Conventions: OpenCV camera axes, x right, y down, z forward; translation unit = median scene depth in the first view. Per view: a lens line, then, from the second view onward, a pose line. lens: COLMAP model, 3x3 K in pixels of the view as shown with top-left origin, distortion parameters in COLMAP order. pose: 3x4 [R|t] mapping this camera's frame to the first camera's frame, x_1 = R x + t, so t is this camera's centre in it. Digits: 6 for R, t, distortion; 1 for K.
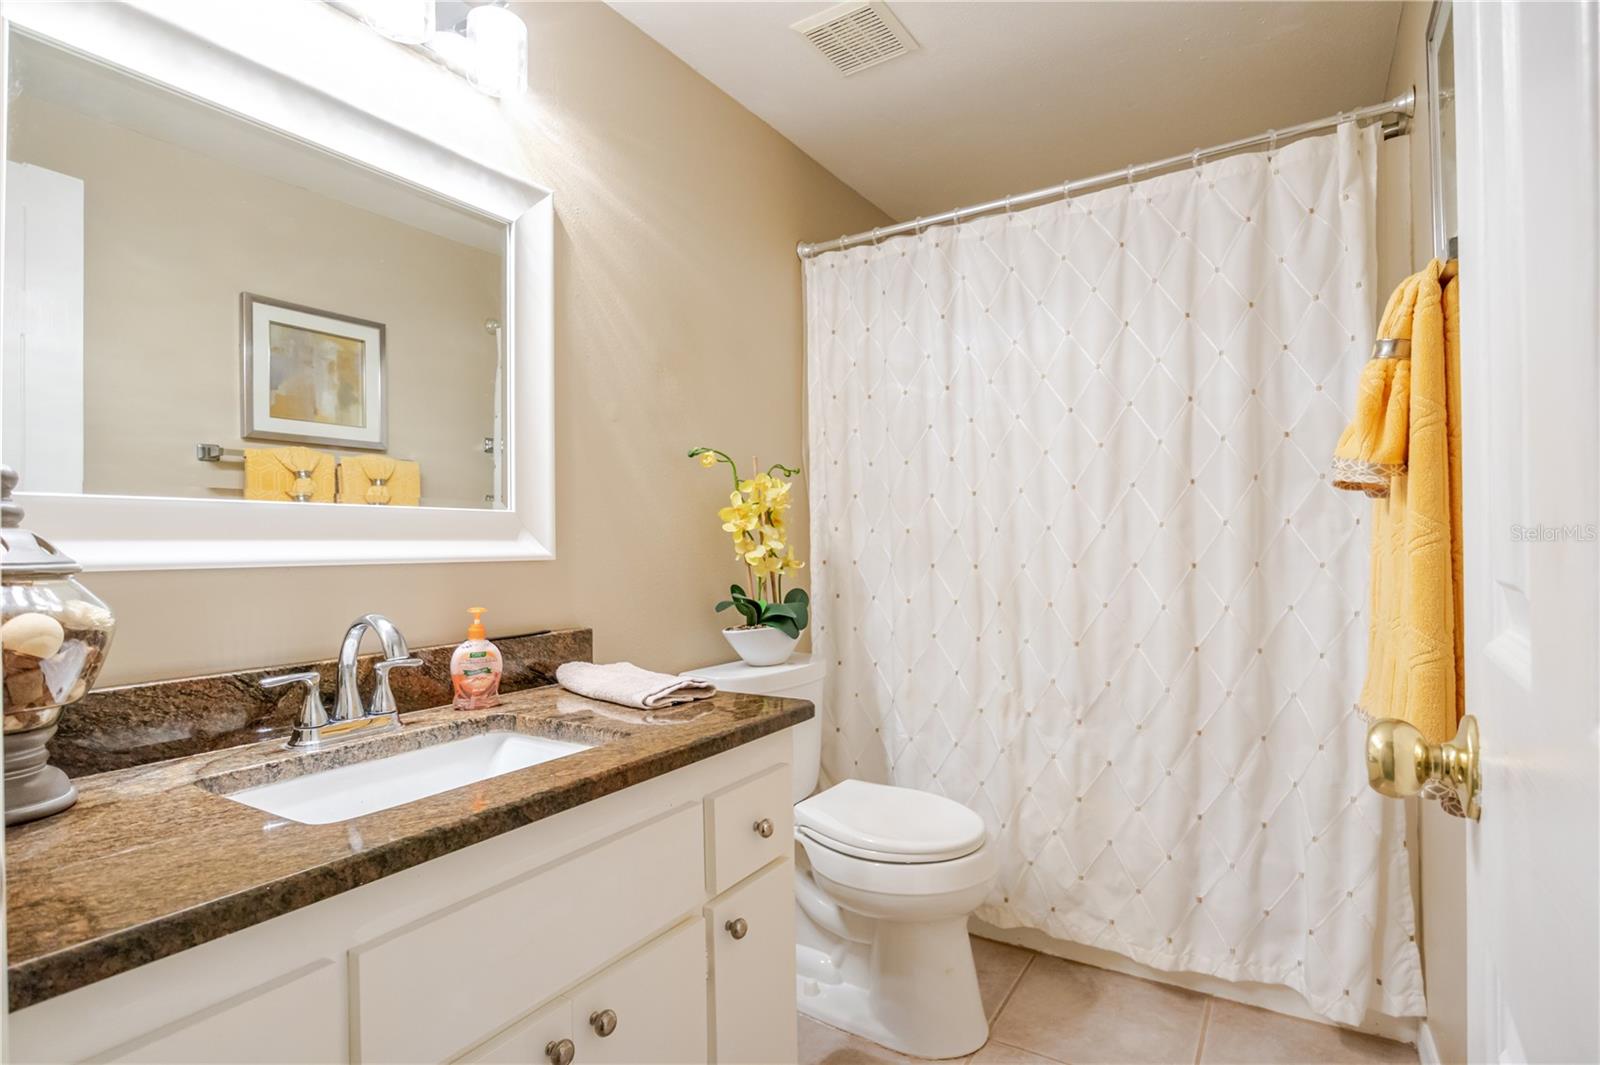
lens RADIAL K [[798.0, 0, 808.0], [0, 798.0, 532.9], [0, 0, 1]] dist [-0.010758, 0.000509]
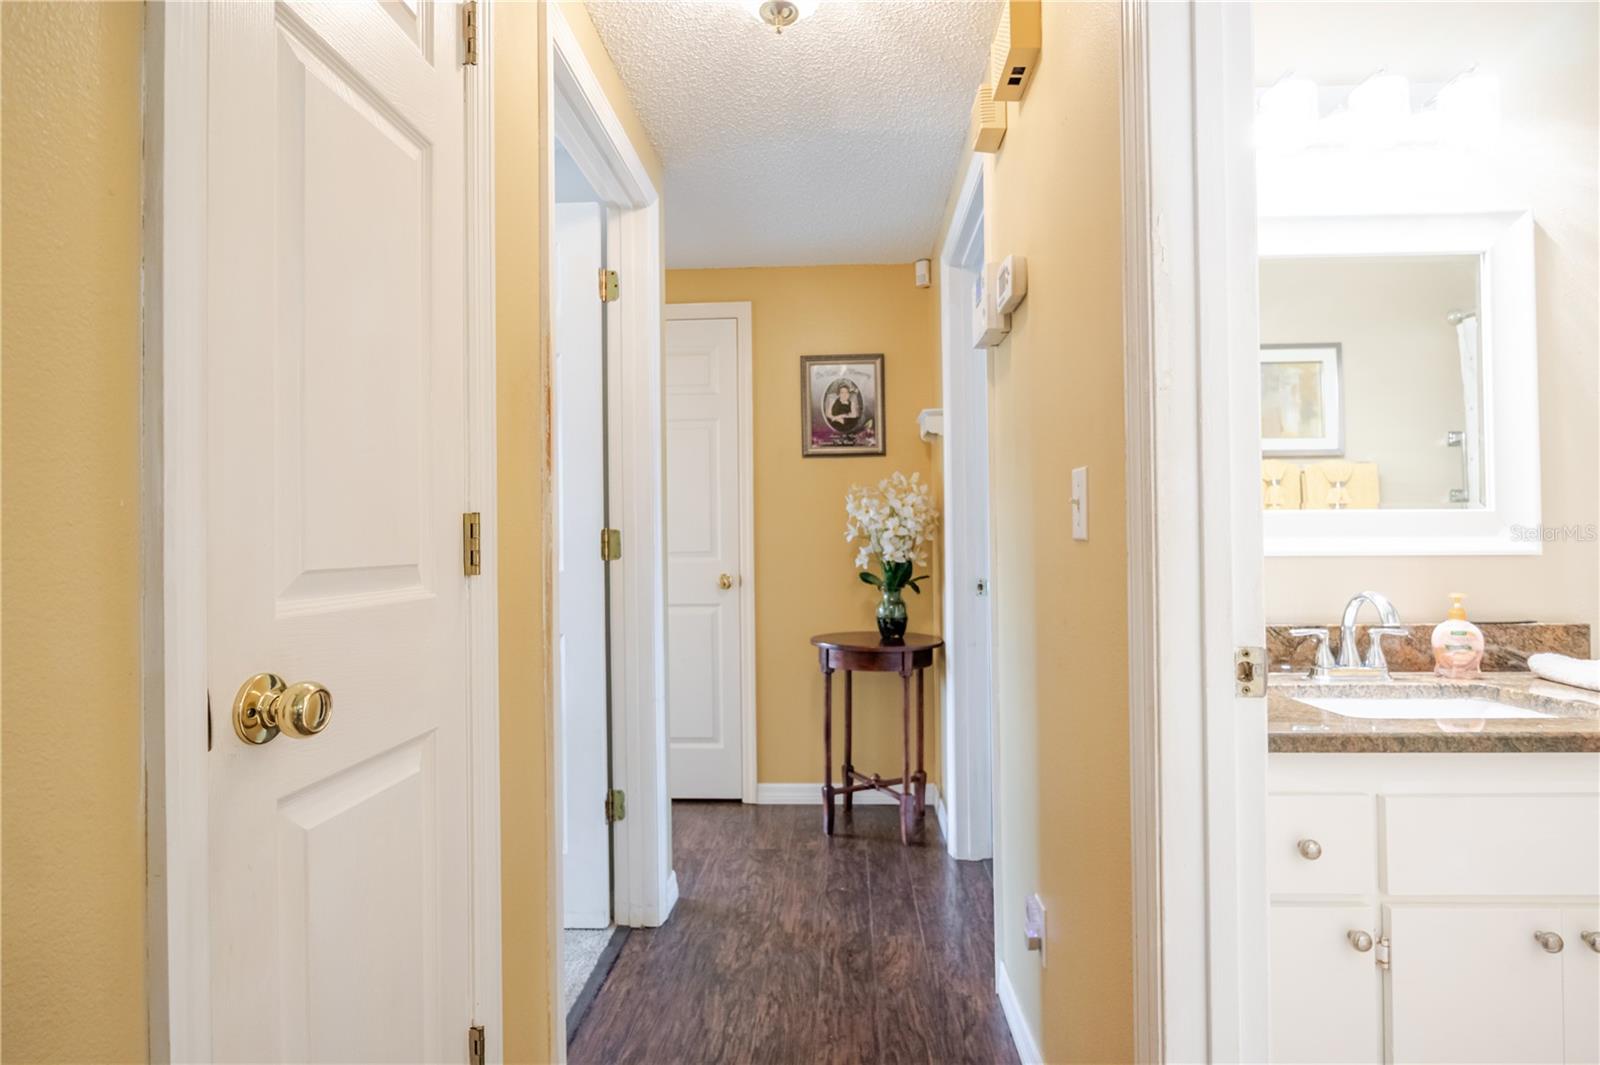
lens RADIAL K [[798.0, 0, 799.8], [0, 798.0, 531.6], [0, 0, 1]] dist [-0.010758, 0.000509]
pose [[0.488767, -0.007695, -0.872380, 0.113464], [0.012388, 0.999921, -0.001879, -0.006771], [0.872326, -0.009889, 0.488824, -0.359418]]
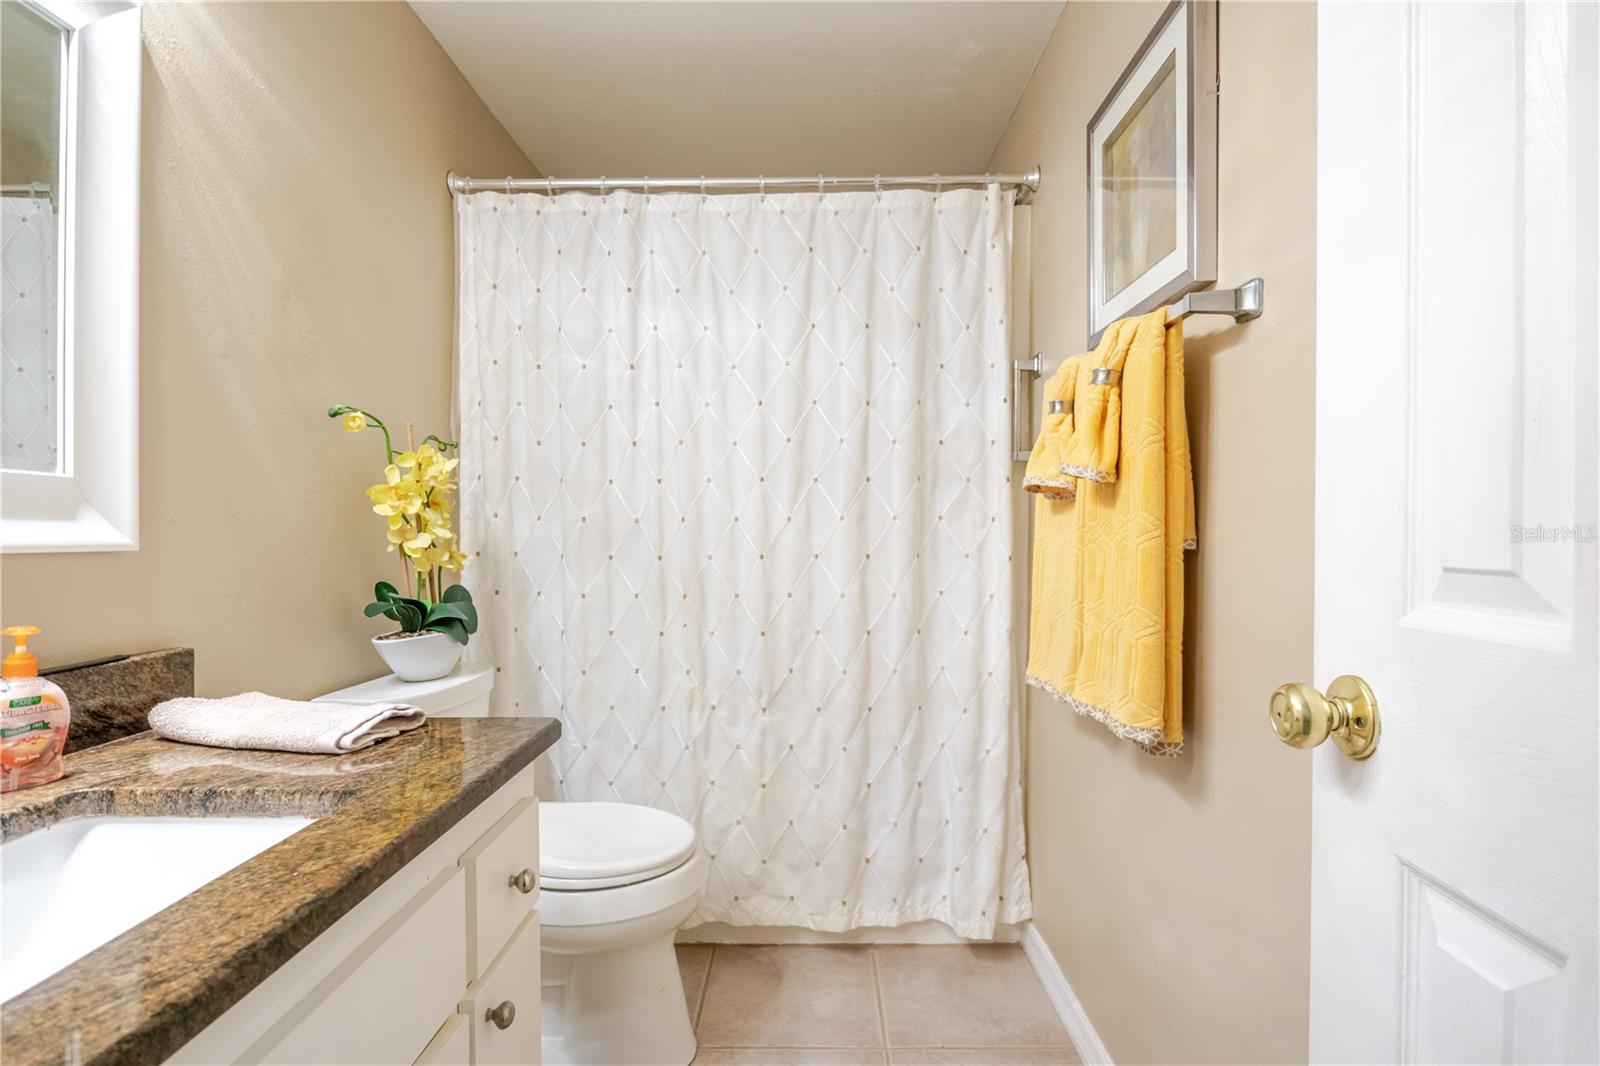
lens RADIAL K [[798.0, 0, 808.9], [0, 798.0, 533.4], [0, 0, 1]] dist [-0.010758, 0.000509]
pose [[0.851493, 0.012128, 0.524225, -0.180303], [-0.018249, 0.999812, 0.006511, 0.004243], [-0.524048, -0.015111, 0.851555, 0.124430]]
